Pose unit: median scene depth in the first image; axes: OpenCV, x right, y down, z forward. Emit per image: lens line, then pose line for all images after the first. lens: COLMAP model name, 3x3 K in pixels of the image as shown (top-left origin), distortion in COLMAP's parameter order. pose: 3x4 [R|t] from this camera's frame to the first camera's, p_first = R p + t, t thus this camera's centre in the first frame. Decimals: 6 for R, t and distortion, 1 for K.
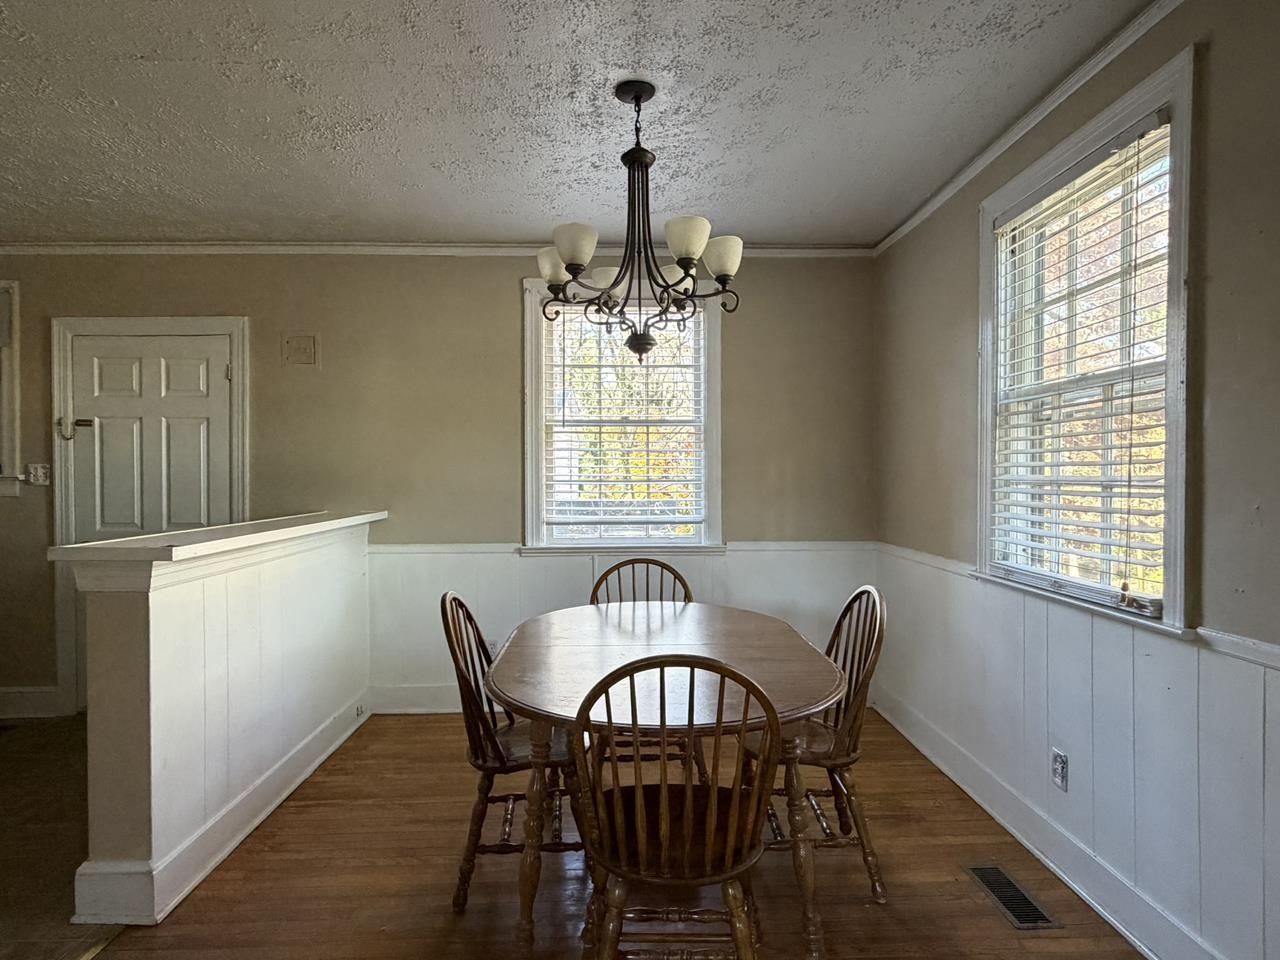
lens RADIAL K [[731.8, 0, 642.5], [0, 731.8, 489.6], [0, 0, 1]] dist [-0.000304, 0.001362]
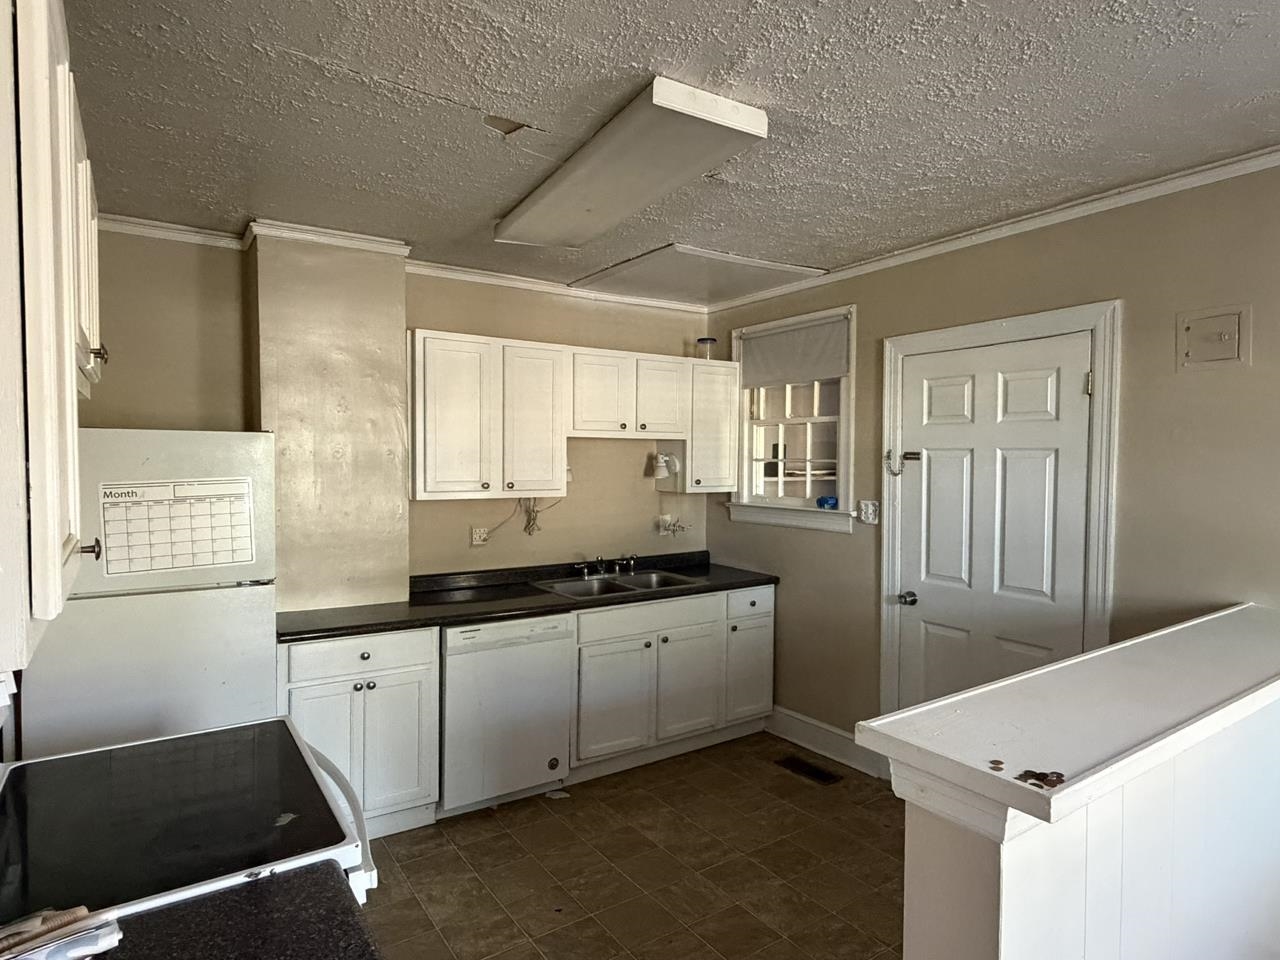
lens RADIAL K [[731.8, 0, 637.4], [0, 731.8, 483.4], [0, 0, 1]] dist [-0.000304, 0.001362]
pose [[0.533185, 0.036753, -0.845200, -0.201227], [-0.009638, 0.999255, 0.037372, -0.087979], [0.845944, -0.011780, 0.533142, 0.260787]]
